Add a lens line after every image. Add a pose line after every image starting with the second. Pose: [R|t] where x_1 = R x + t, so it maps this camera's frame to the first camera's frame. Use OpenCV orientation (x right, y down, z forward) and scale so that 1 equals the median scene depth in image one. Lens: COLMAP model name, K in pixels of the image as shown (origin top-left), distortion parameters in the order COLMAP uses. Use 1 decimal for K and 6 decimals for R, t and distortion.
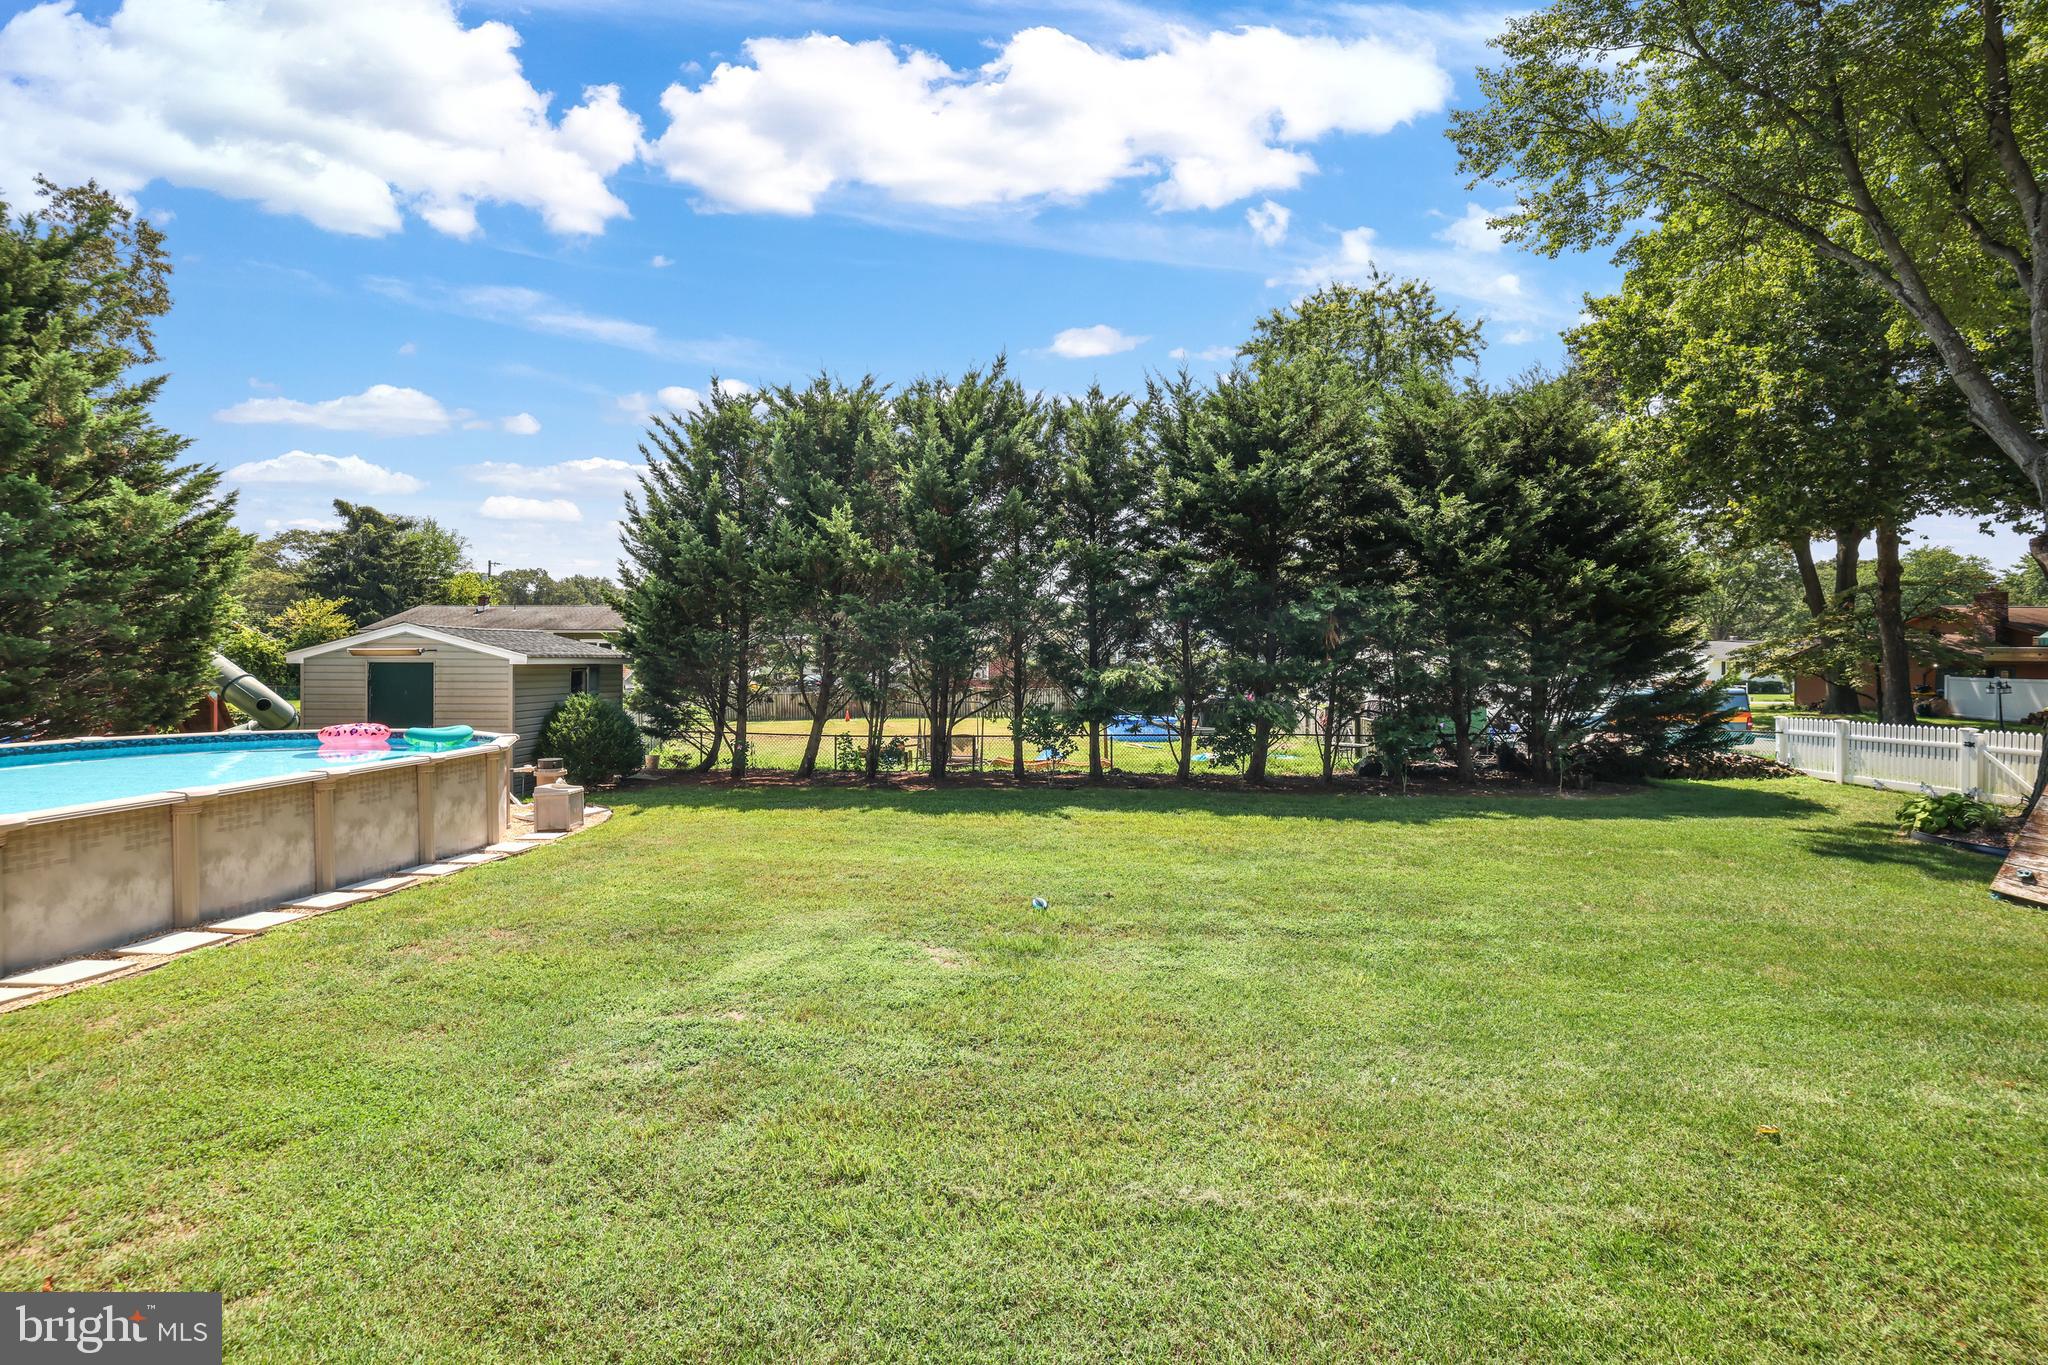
lens RADIAL K [[886.4, 0, 1016.7], [0, 886.4, 665.4], [0, 0, 1]] dist [-0.033095, 0.008960]
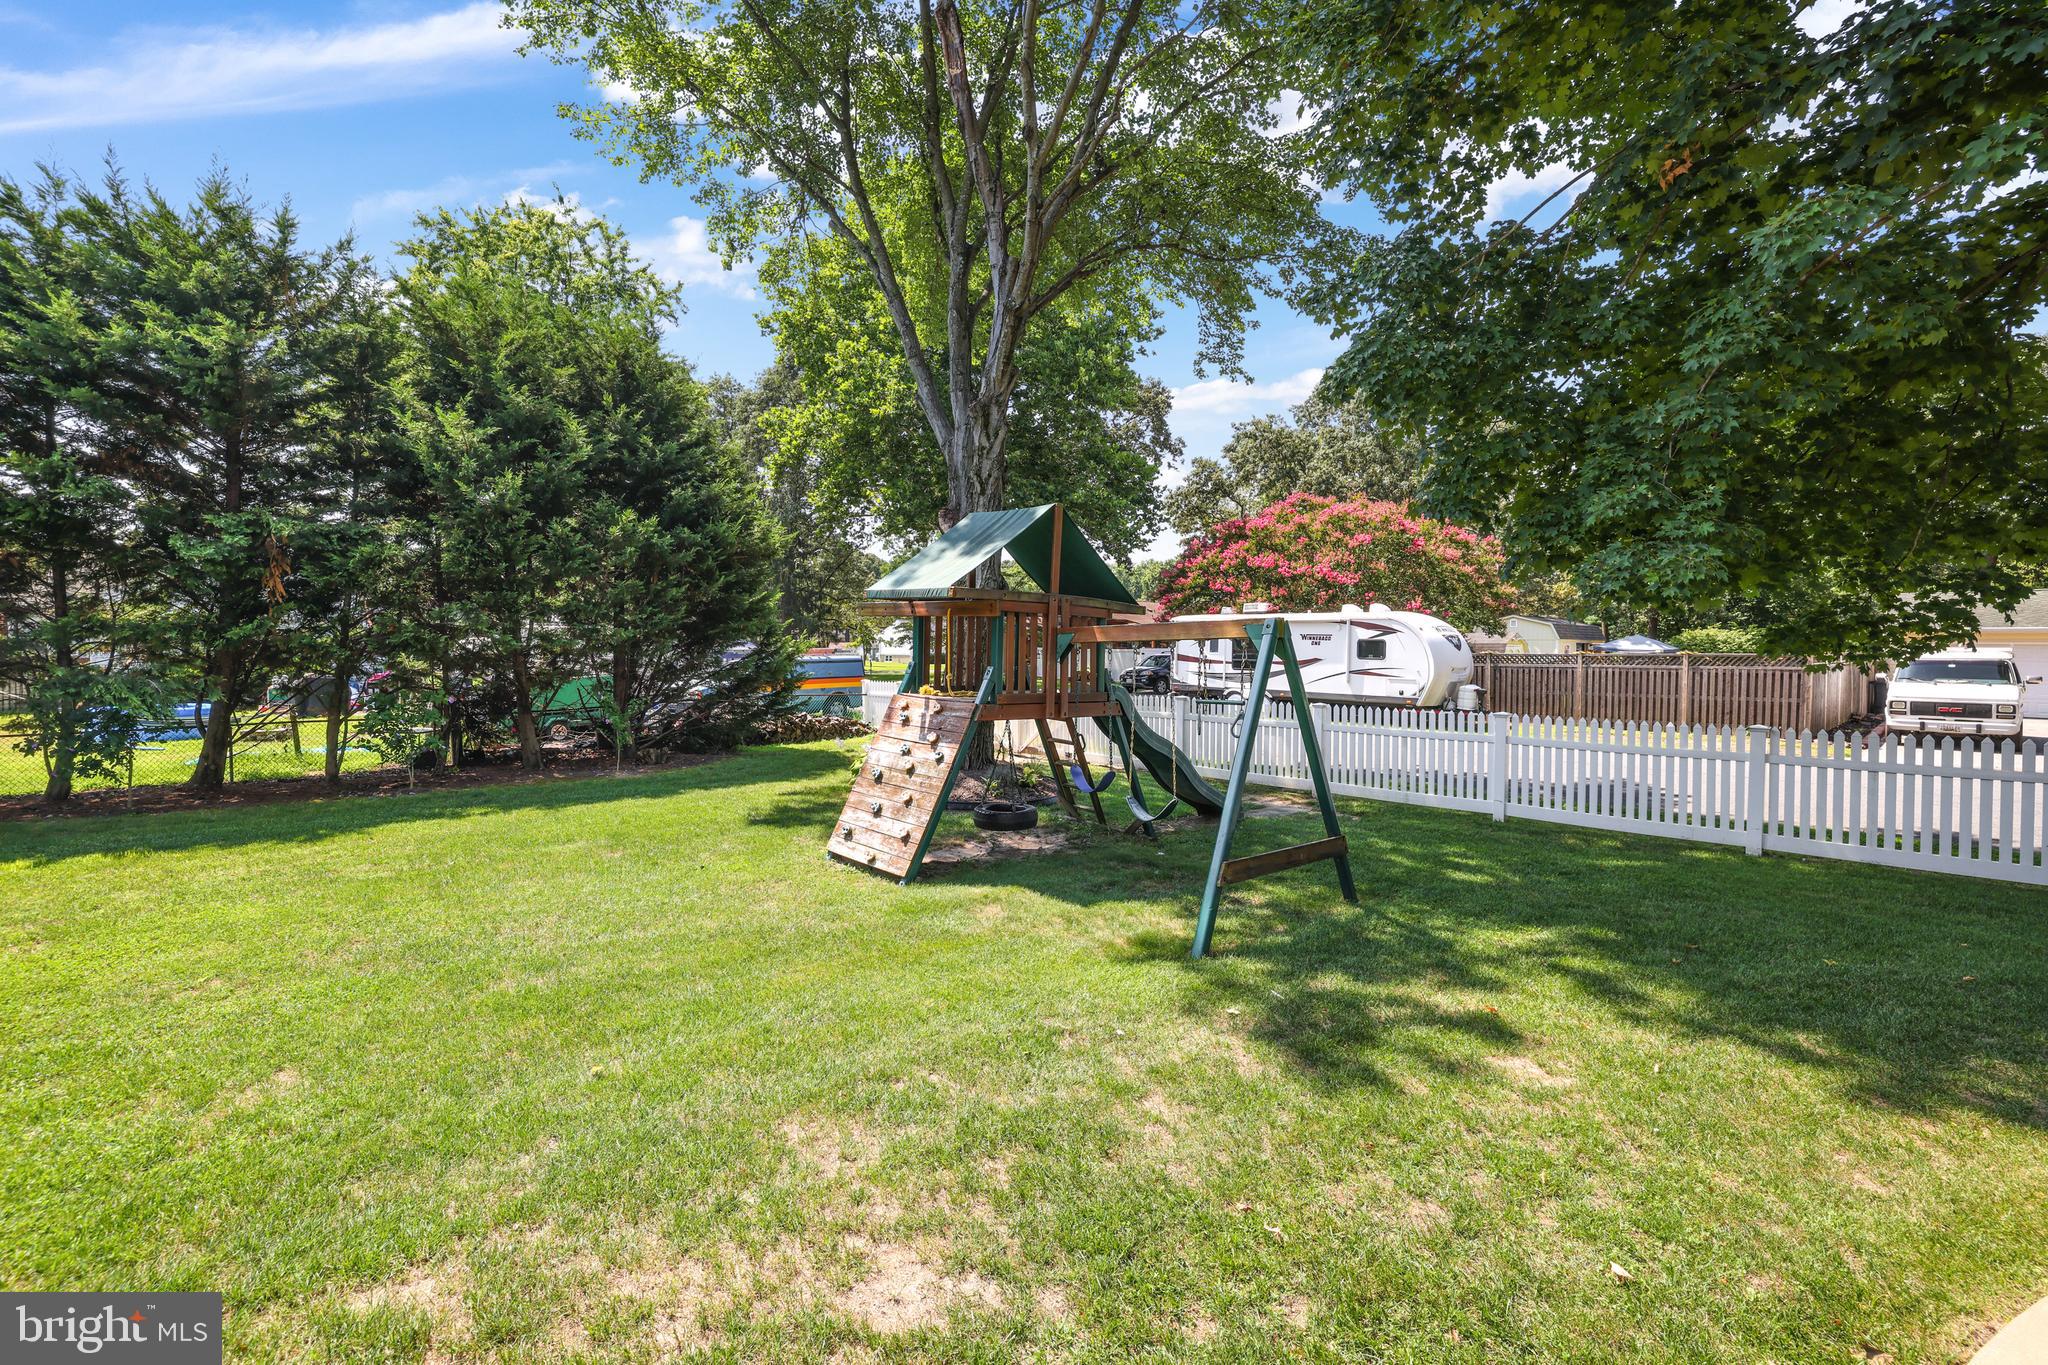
lens RADIAL K [[886.4, 0, 1015.8], [0, 886.4, 664.8], [0, 0, 1]] dist [-0.033095, 0.008960]
pose [[0.726644, -0.016310, 0.686821, 0.253274], [-0.000642, 0.999702, 0.024420, 0.012096], [-0.687014, -0.018185, 0.726416, 0.056448]]
